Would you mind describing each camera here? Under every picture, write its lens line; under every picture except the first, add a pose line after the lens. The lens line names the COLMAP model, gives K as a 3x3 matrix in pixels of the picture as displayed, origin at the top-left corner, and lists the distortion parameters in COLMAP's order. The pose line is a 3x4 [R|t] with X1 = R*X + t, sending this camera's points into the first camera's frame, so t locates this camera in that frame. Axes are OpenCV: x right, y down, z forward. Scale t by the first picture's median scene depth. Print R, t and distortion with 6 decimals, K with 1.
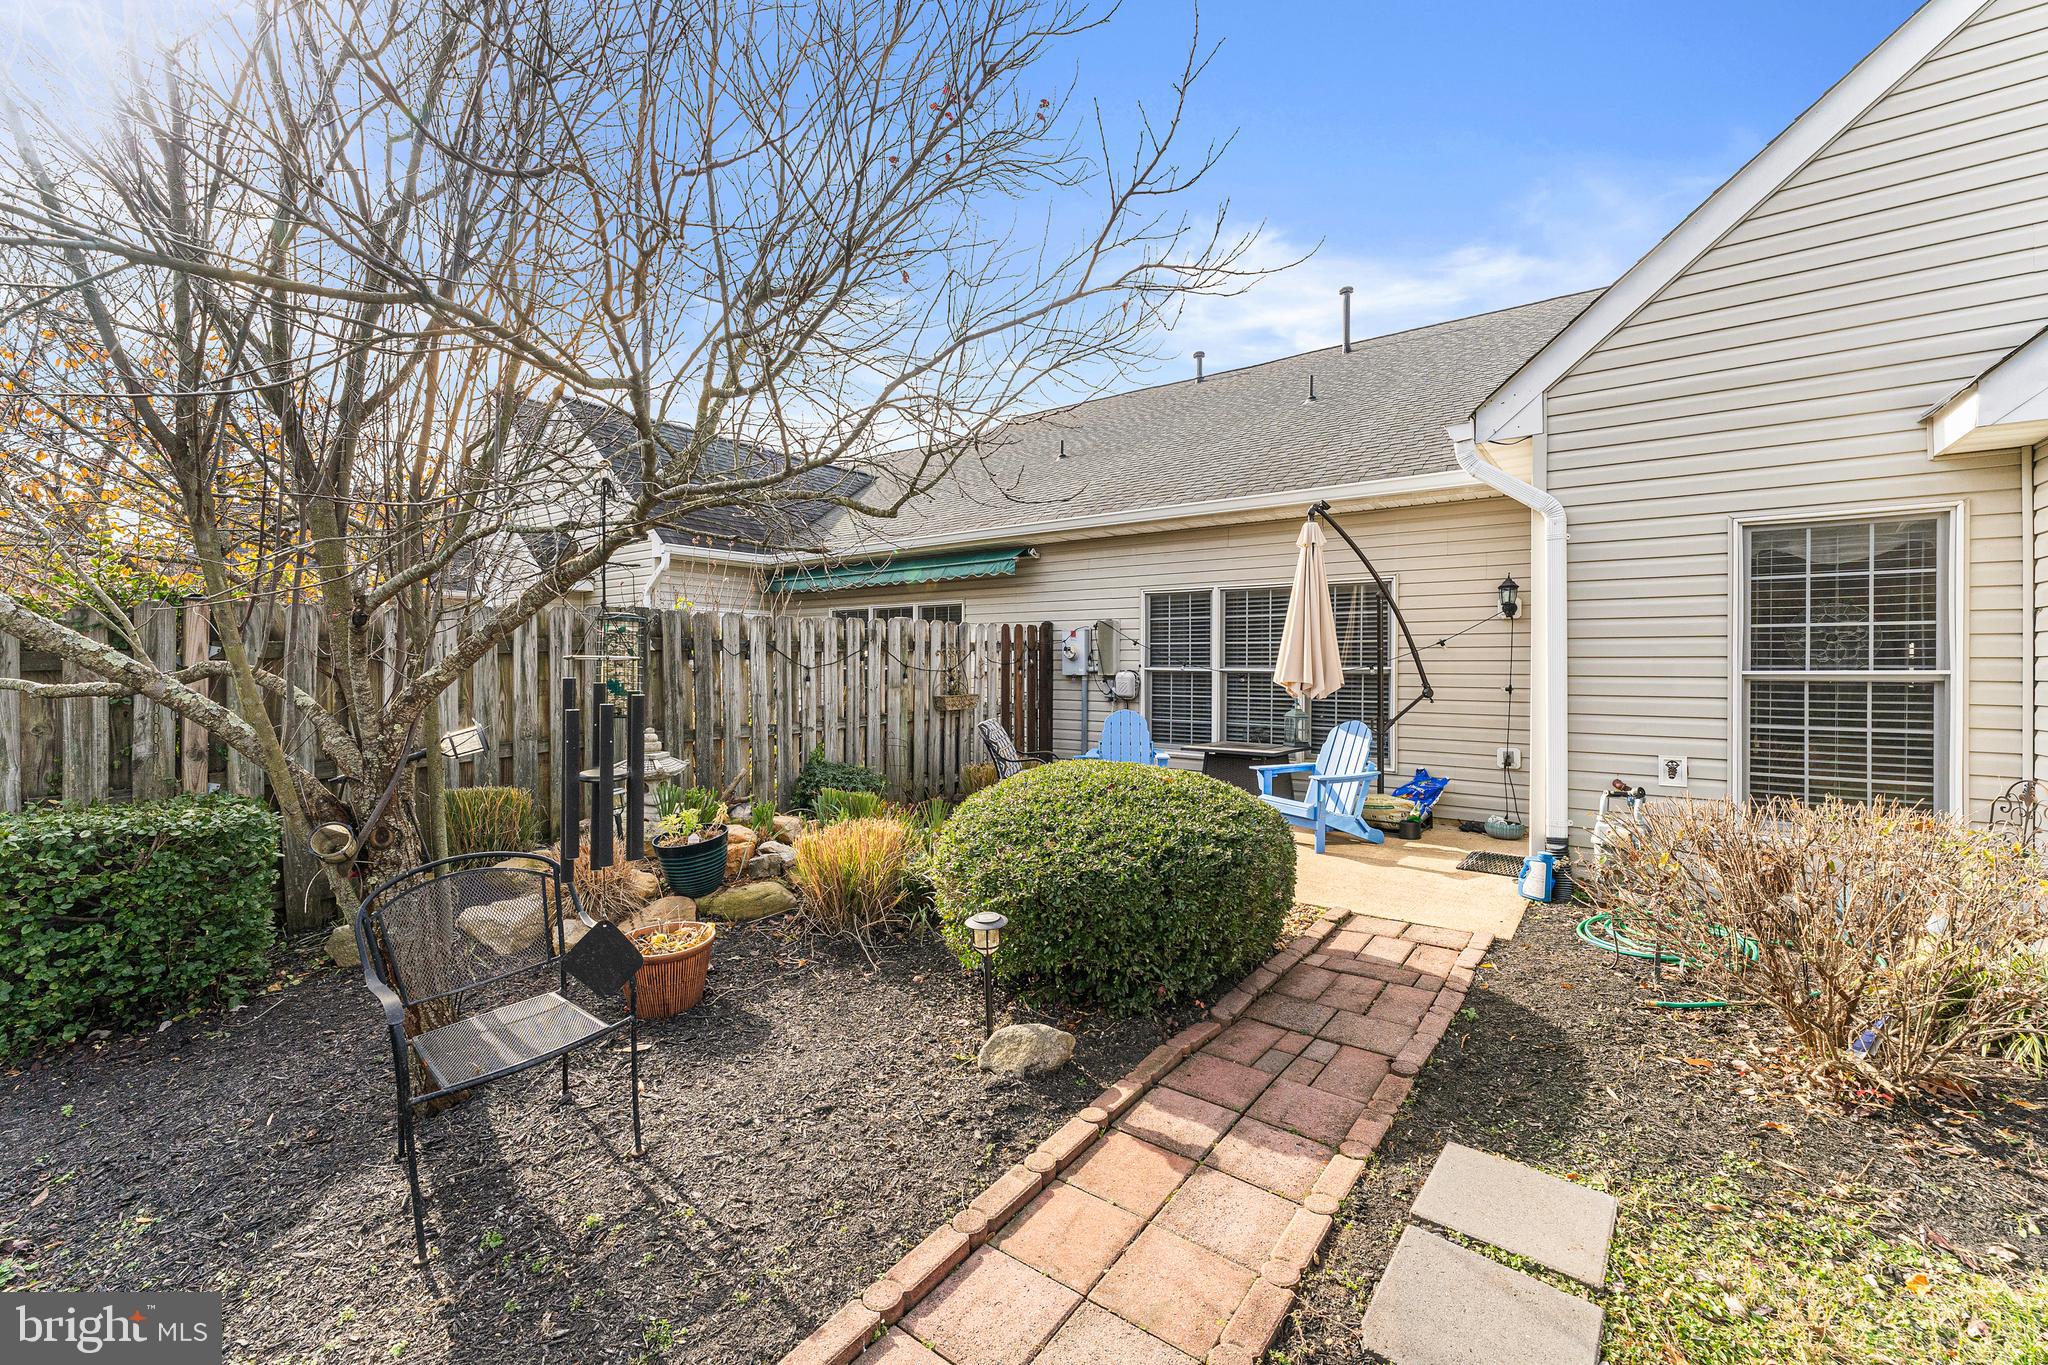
lens RADIAL K [[833.3, 0, 1032.7], [0, 833.3, 670.0], [0, 0, 1]] dist [0.001726, 0.000208]
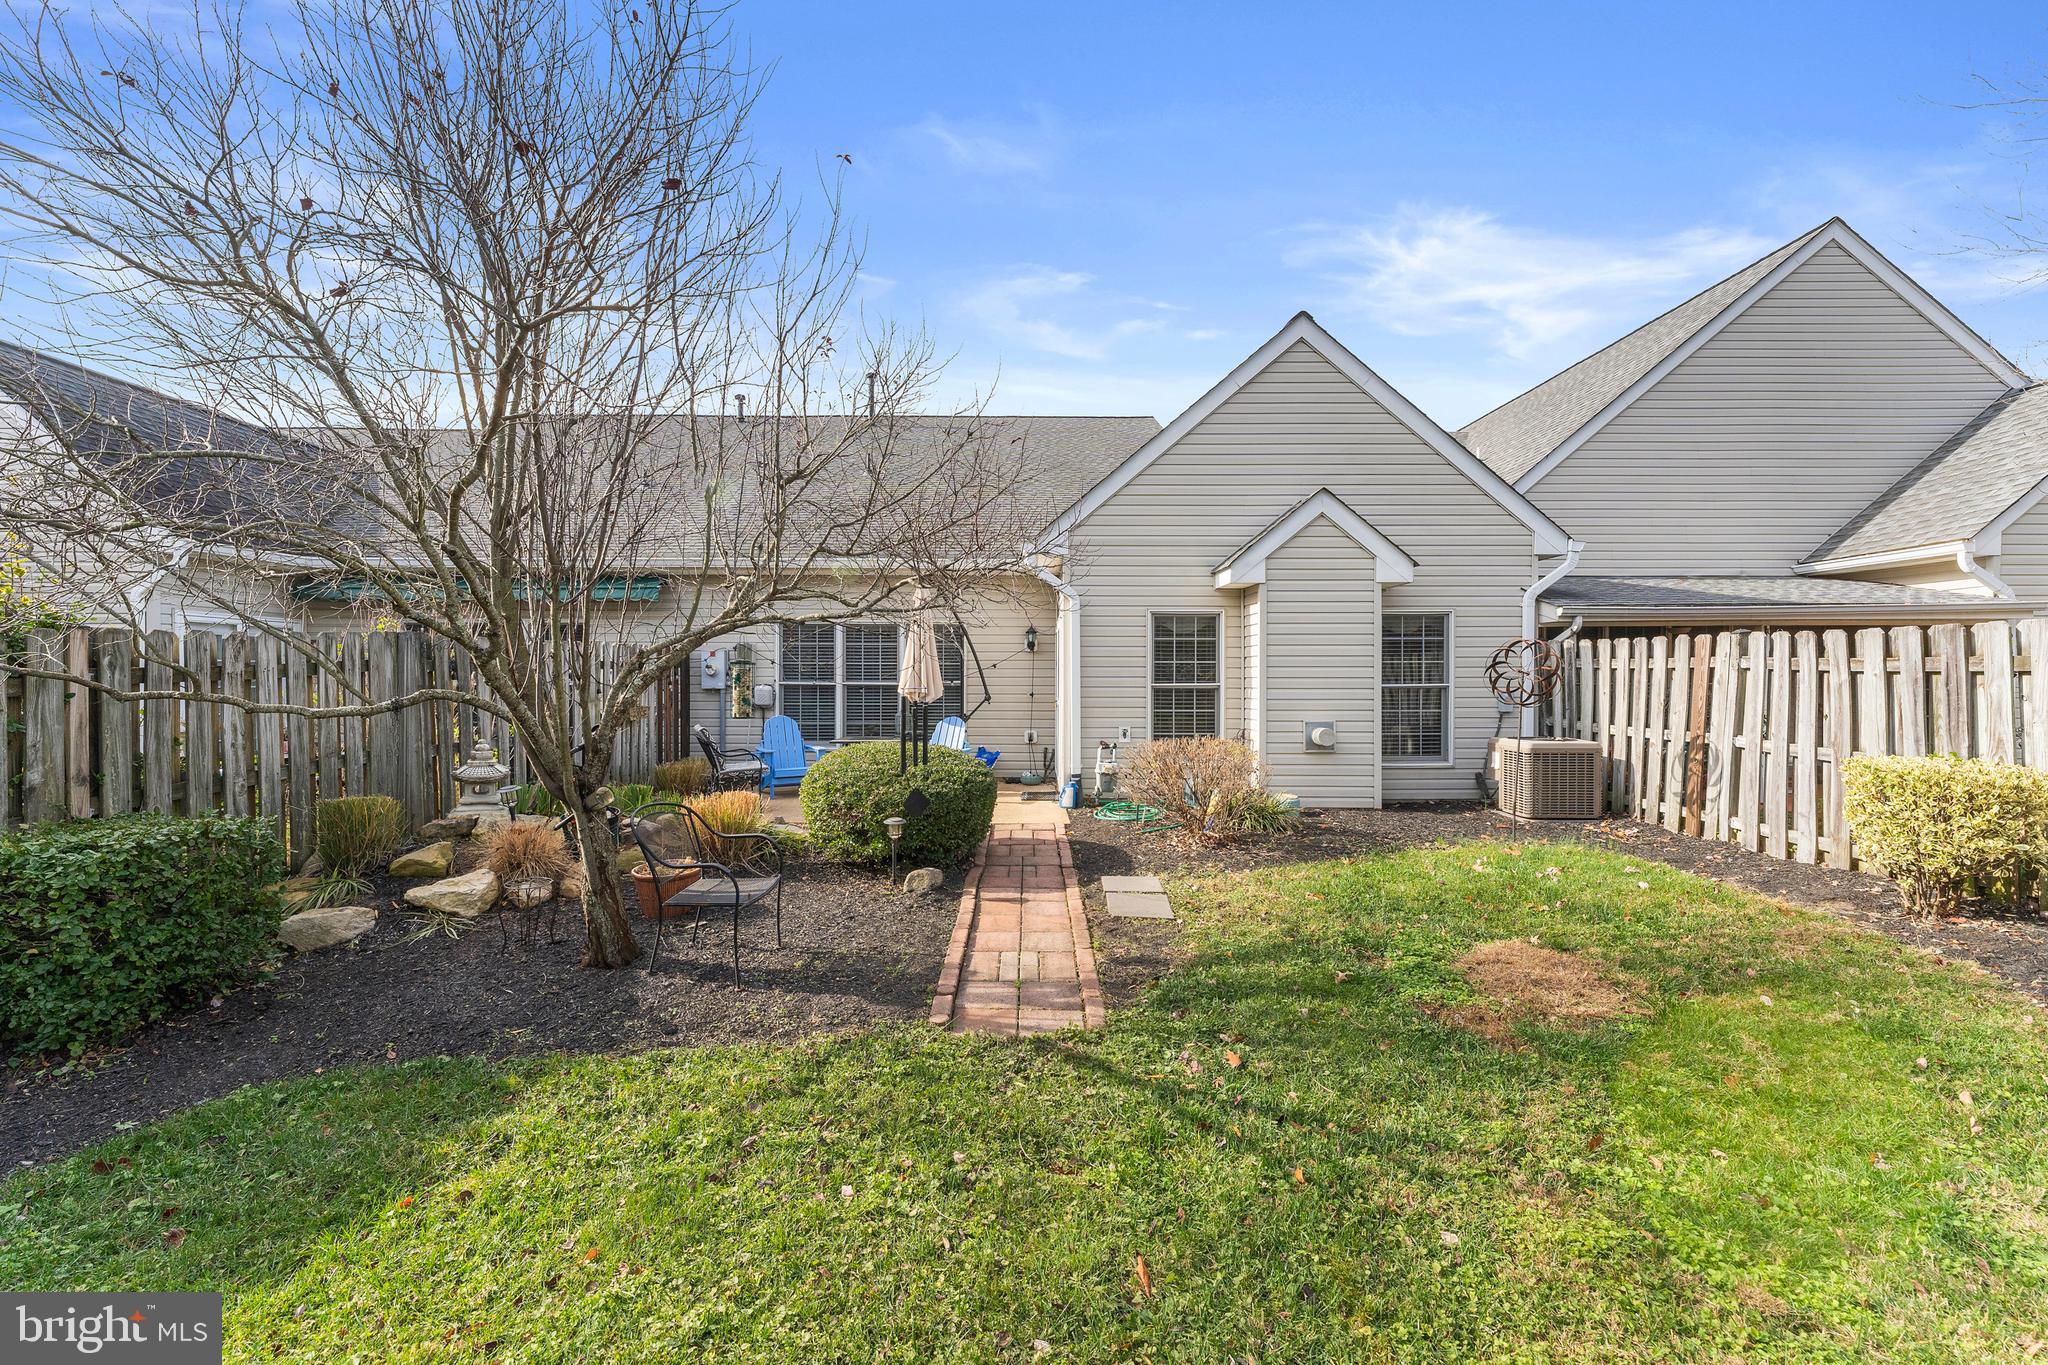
lens RADIAL K [[833.3, 0, 1039.7], [0, 833.3, 681.8], [0, 0, 1]] dist [0.001726, 0.000208]
pose [[0.792659, -0.006874, 0.609626, -0.384259], [0.004546, 0.999975, 0.005365, -0.009985], [-0.609648, -0.001481, 0.792671, -0.284685]]
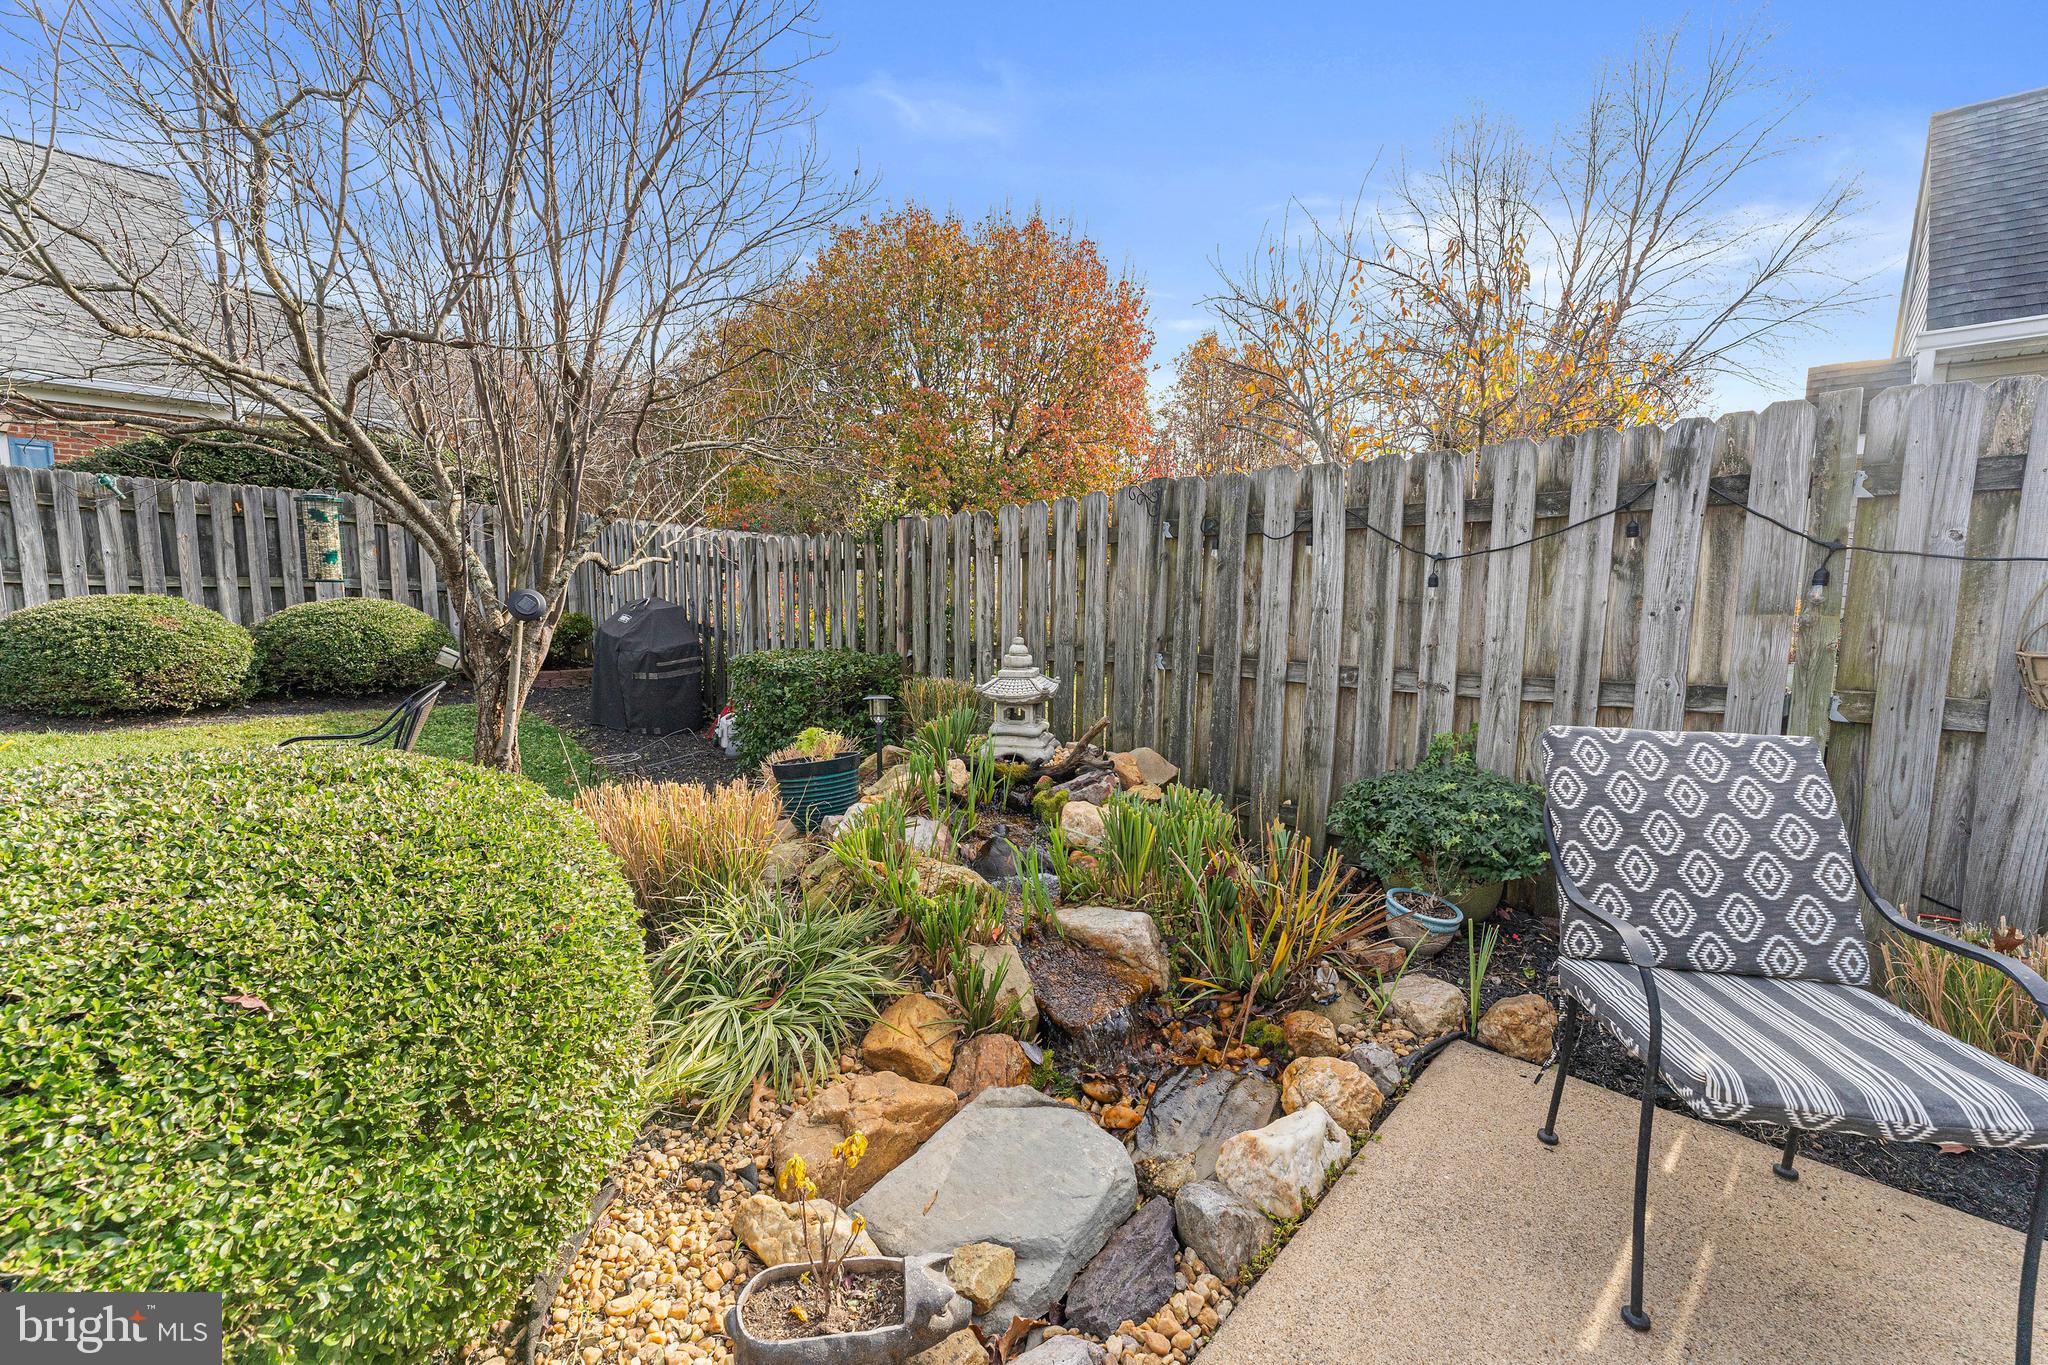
lens RADIAL K [[833.3, 0, 1033.9], [0, 833.3, 682.7], [0, 0, 1]] dist [0.001726, 0.000208]
pose [[-0.119415, 0.108108, -0.986941, 0.211728], [-0.016405, 0.993704, 0.110834, 0.017221], [0.992709, 0.029426, -0.116890, 0.771318]]
